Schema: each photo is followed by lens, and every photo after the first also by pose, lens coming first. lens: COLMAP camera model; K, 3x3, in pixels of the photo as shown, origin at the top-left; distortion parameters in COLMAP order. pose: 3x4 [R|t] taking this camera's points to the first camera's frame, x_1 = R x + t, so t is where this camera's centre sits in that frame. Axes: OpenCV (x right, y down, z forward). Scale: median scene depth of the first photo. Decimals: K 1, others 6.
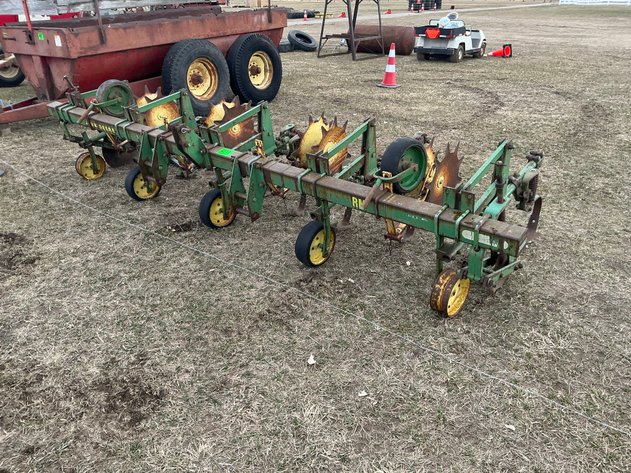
lens RADIAL K [[523.3, 0, 315.0], [0, 523.3, 238.3], [0, 0, 1]] dist [0.067358, -0.131700]
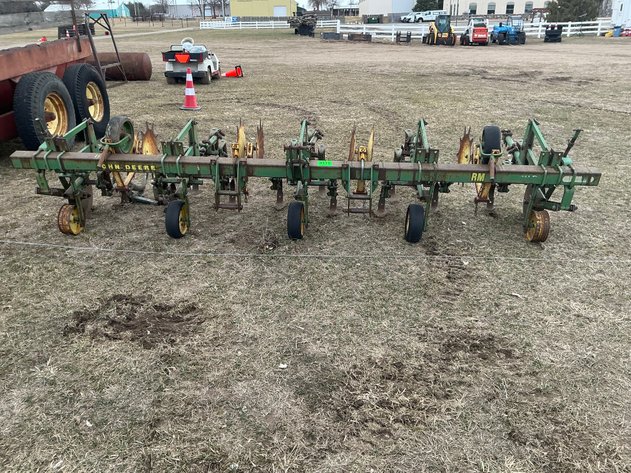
lens RADIAL K [[523.3, 0, 315.0], [0, 523.3, 234.2], [0, 0, 1]] dist [0.067358, -0.131700]
pose [[0.788330, -0.227253, 0.571745, -0.247376], [0.254101, 0.966586, 0.033833, -0.017735], [-0.560329, 0.118609, 0.819734, 0.032497]]
